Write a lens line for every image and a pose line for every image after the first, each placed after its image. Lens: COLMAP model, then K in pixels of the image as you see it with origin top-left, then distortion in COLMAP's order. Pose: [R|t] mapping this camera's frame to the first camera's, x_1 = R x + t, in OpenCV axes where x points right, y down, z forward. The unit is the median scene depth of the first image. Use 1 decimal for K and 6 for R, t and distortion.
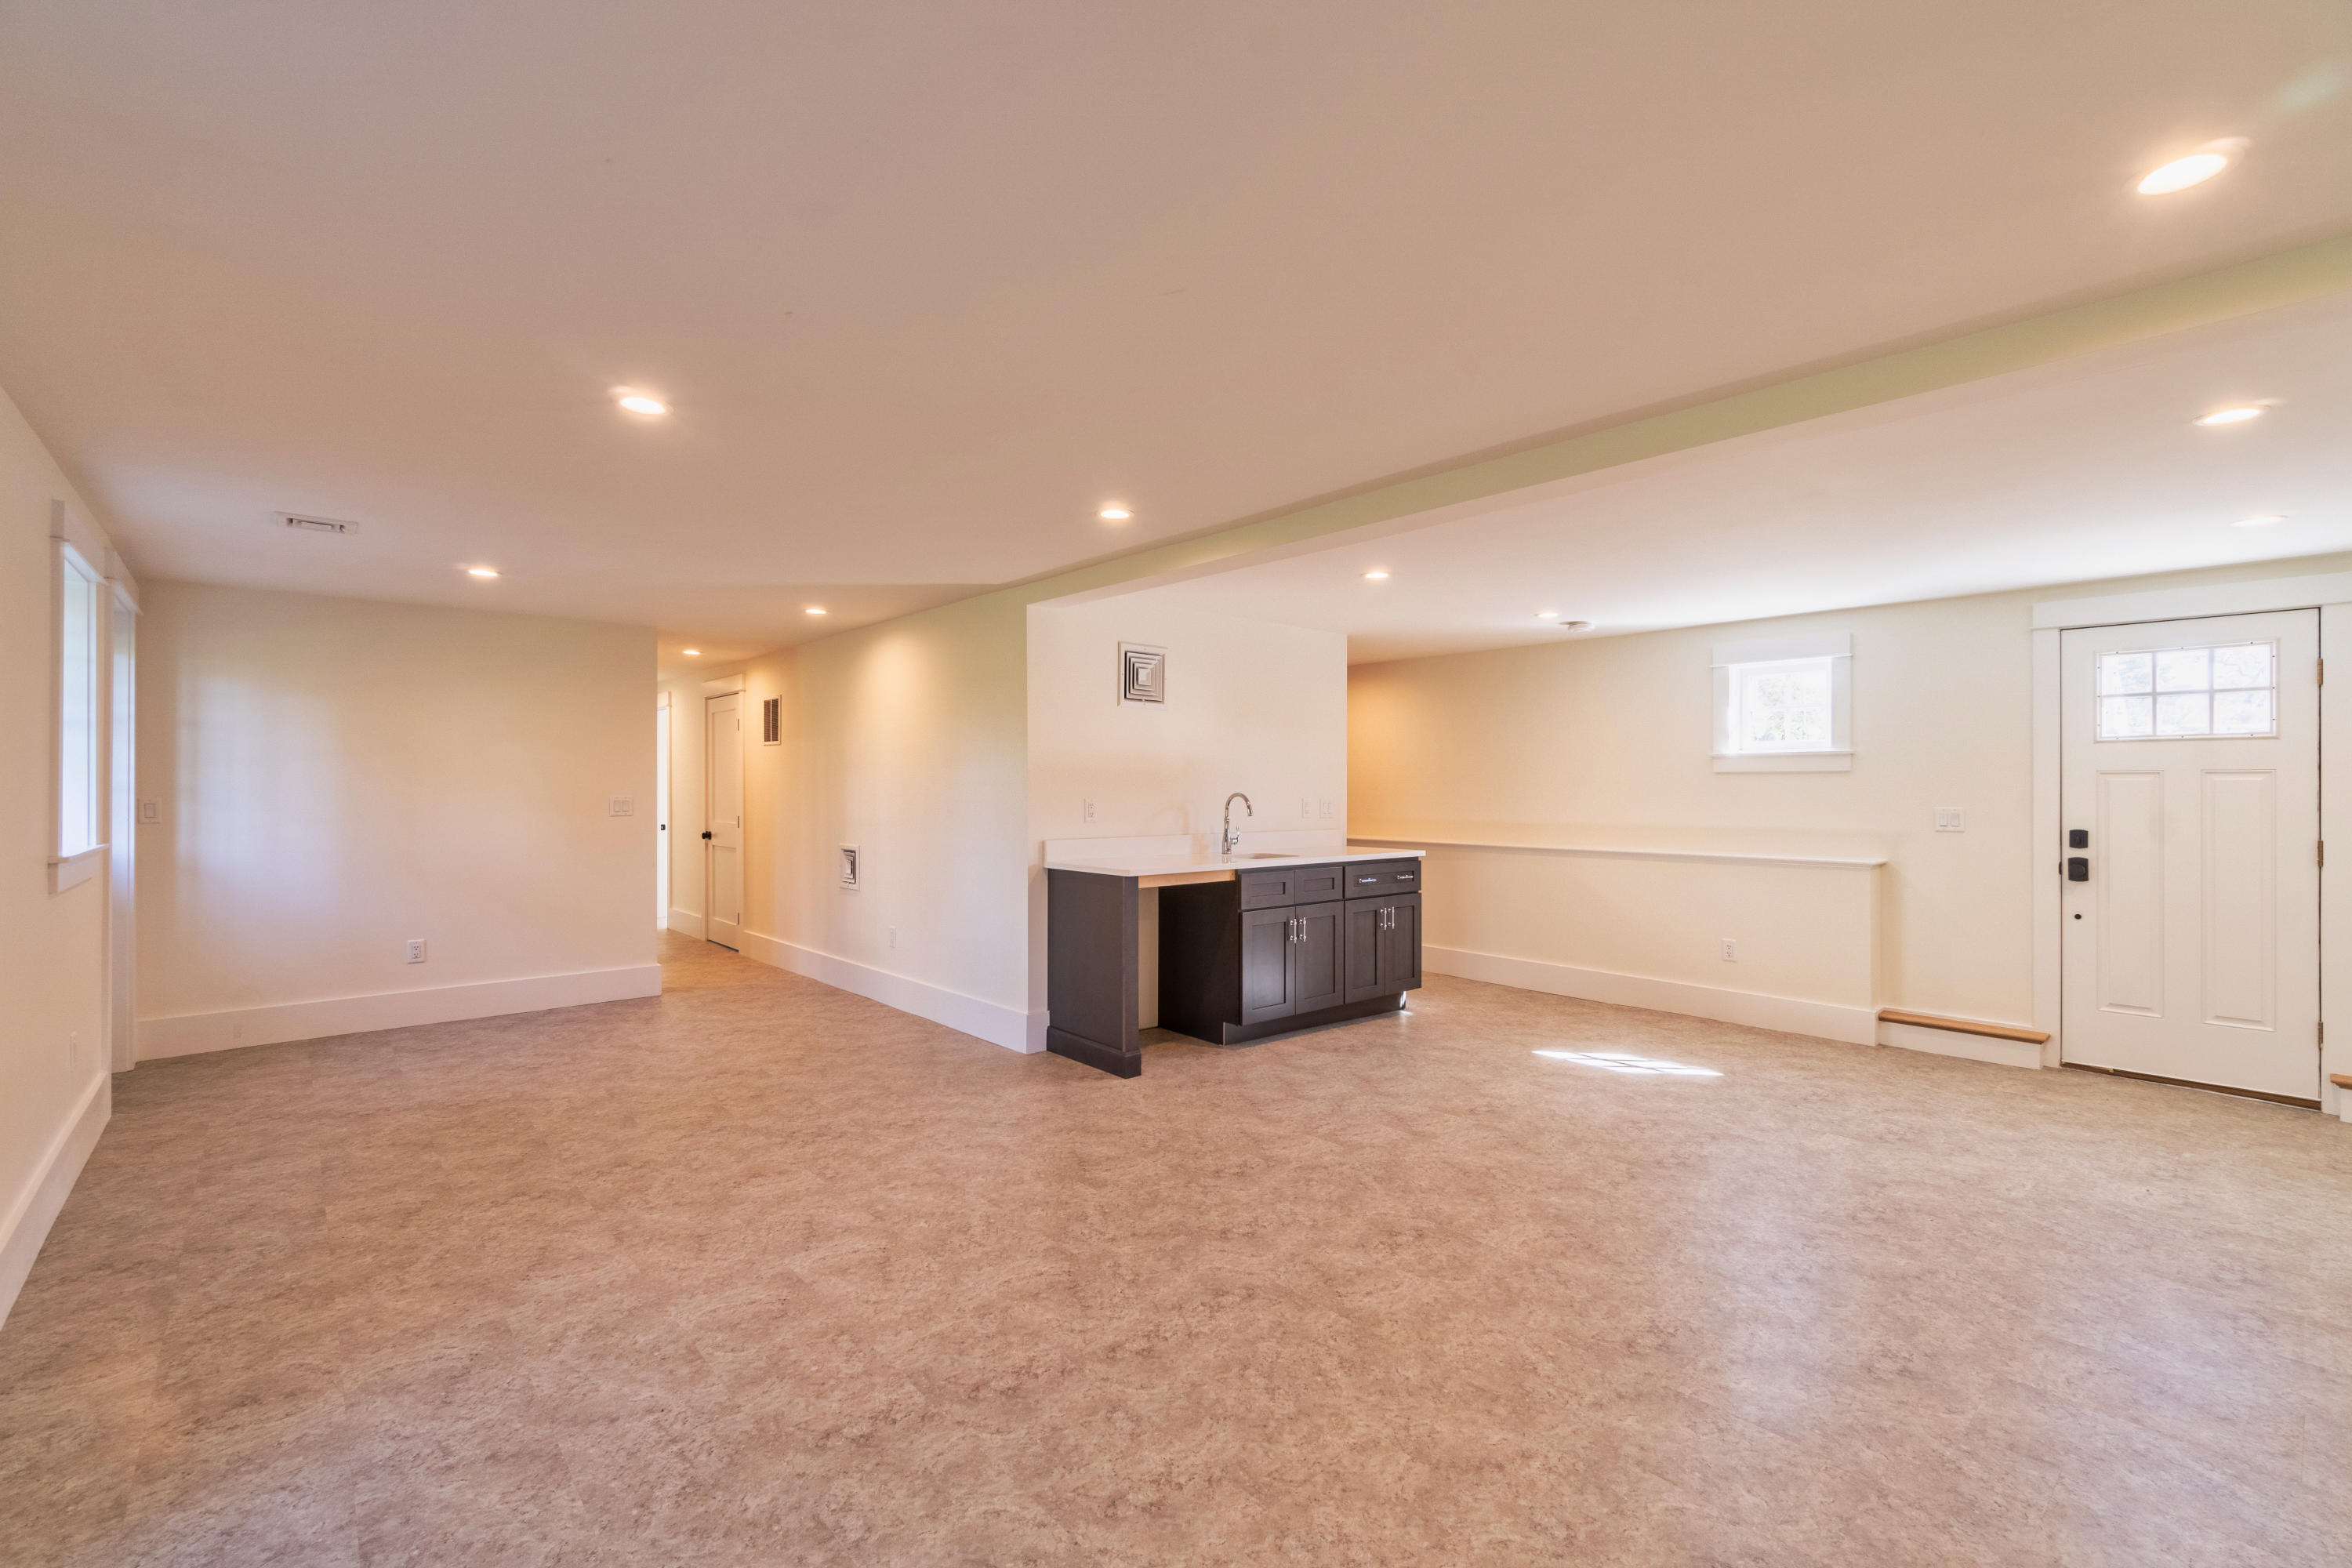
lens RADIAL K [[1034.6, 0, 1190.4], [0, 1034.6, 785.3], [0, 0, 1]] dist [0.006910, 0.000154]
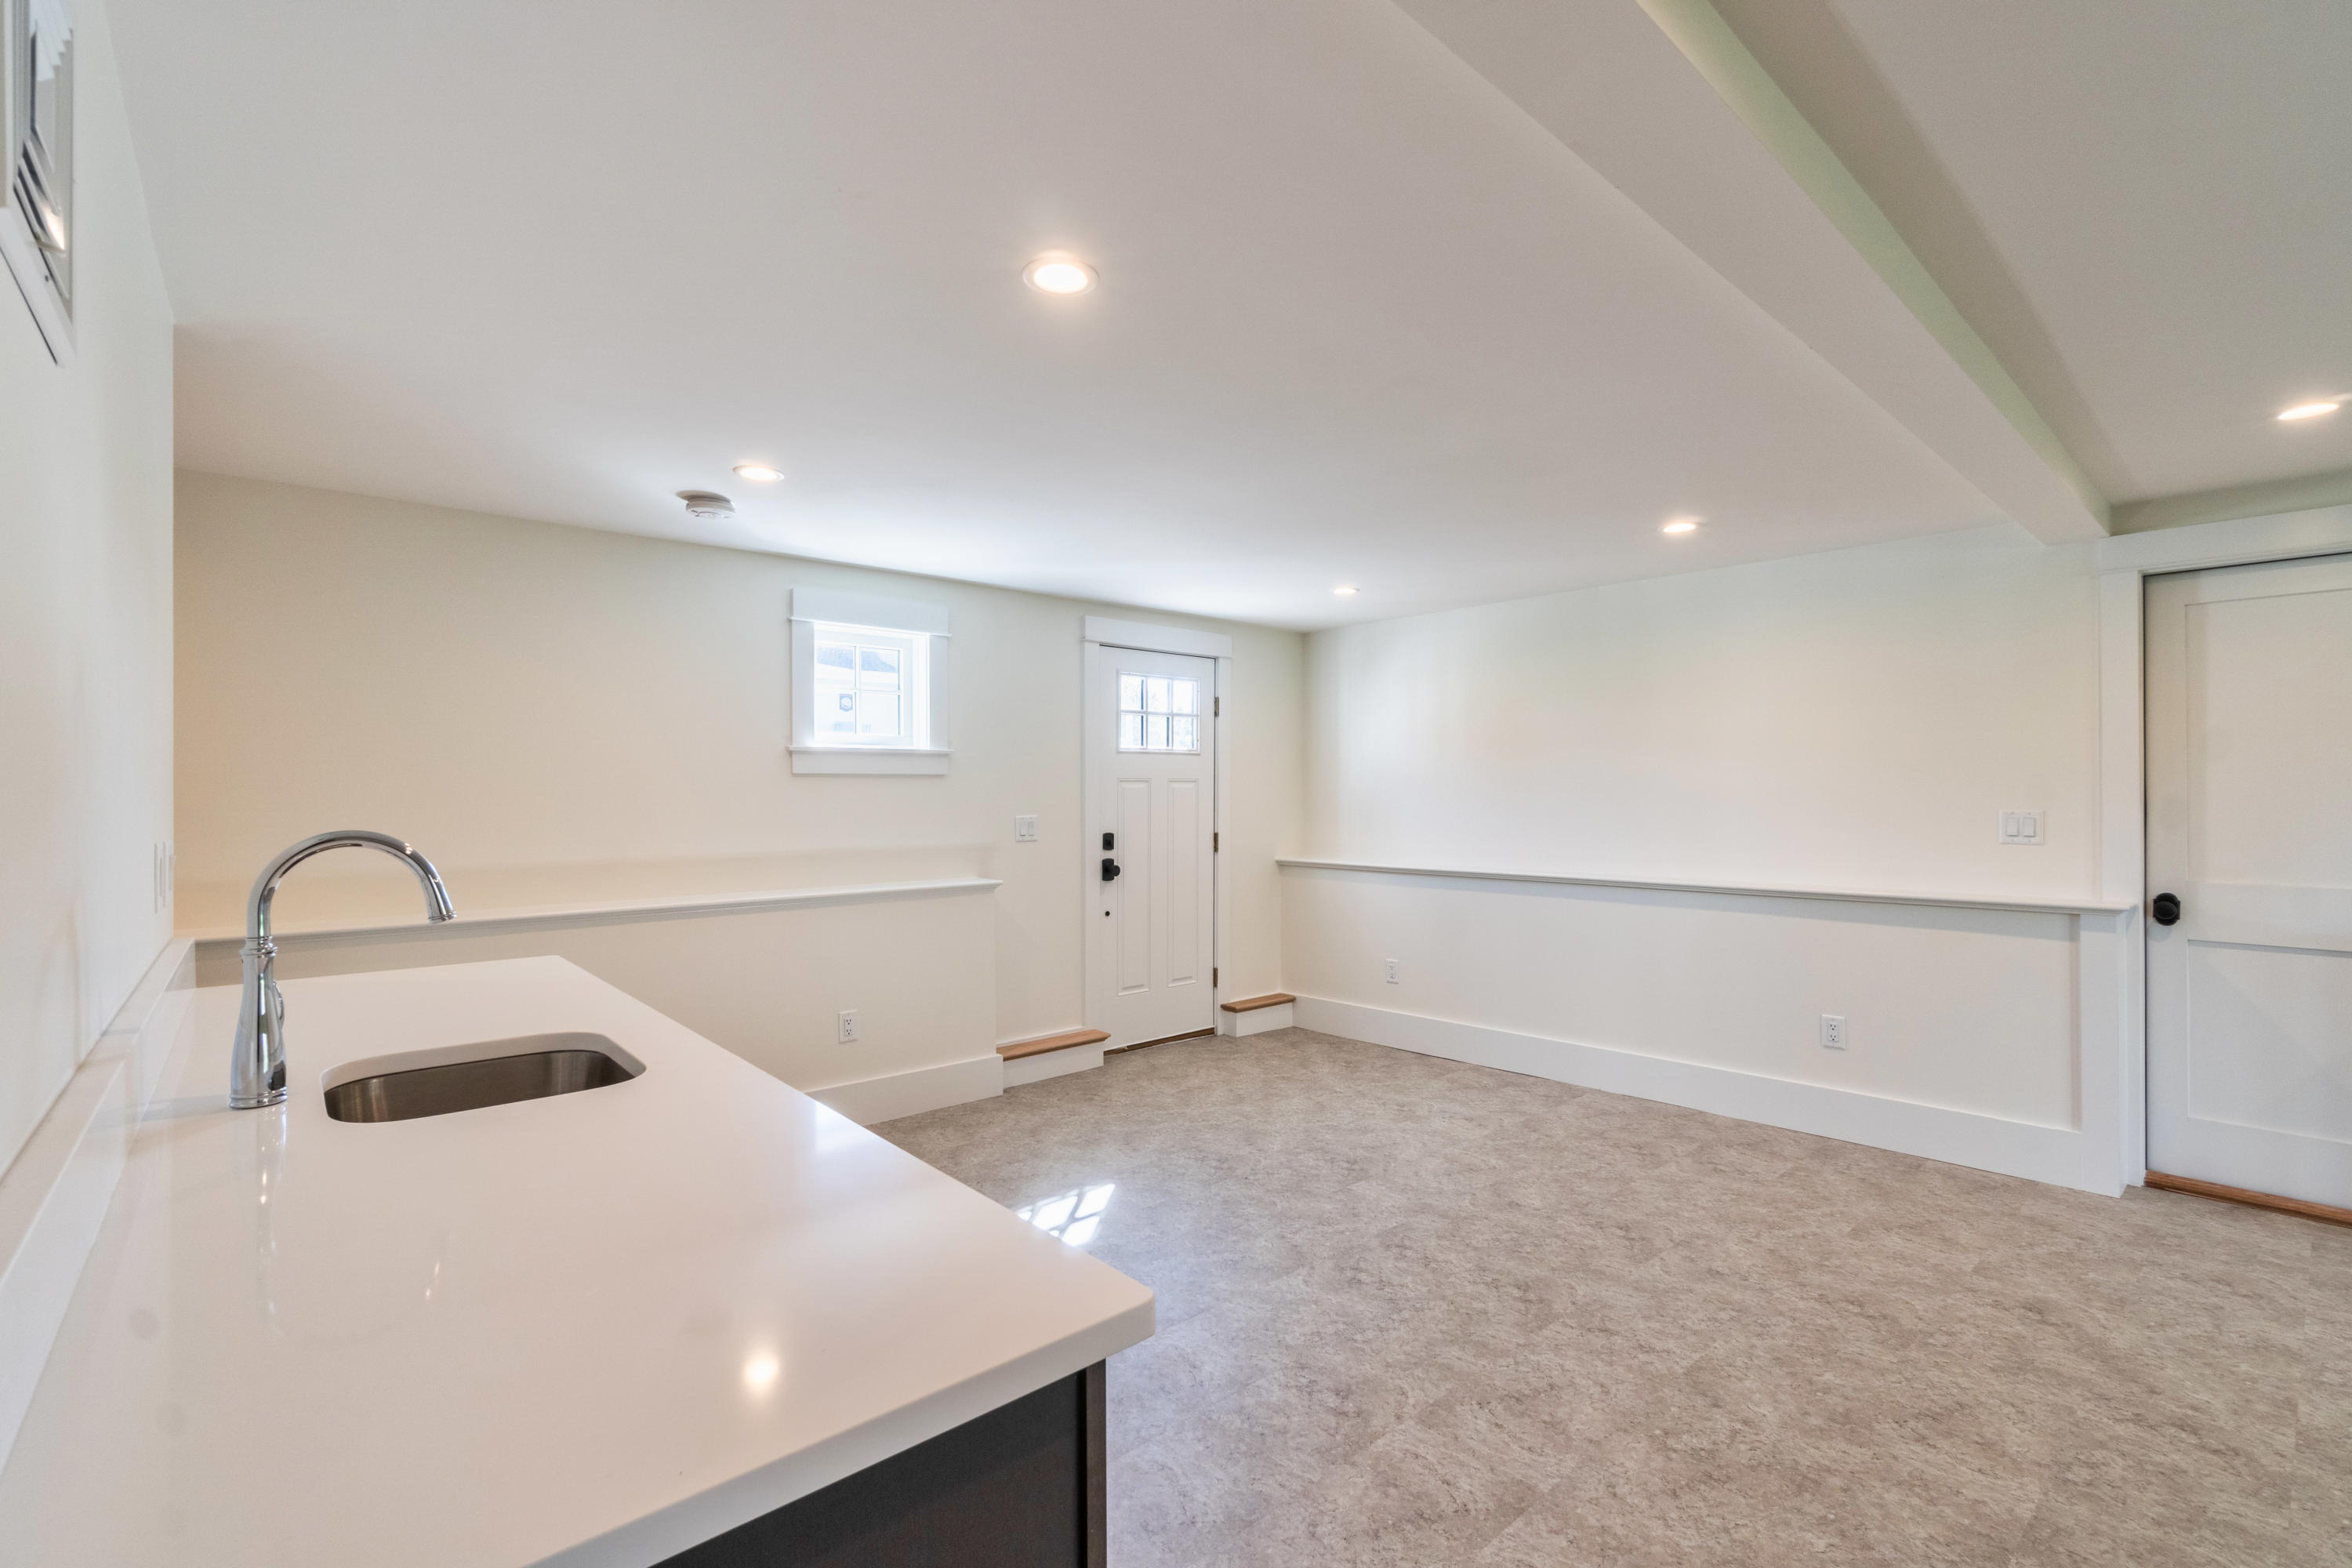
lens RADIAL K [[1034.6, 0, 1190.1], [0, 1034.6, 786.5], [0, 0, 1]] dist [0.006910, 0.000154]
pose [[0.000956, 0.000317, 0.999999, -0.250500], [-0.002570, 0.999997, -0.000315, -0.006324], [-0.999996, -0.002570, 0.000957, 1.041722]]
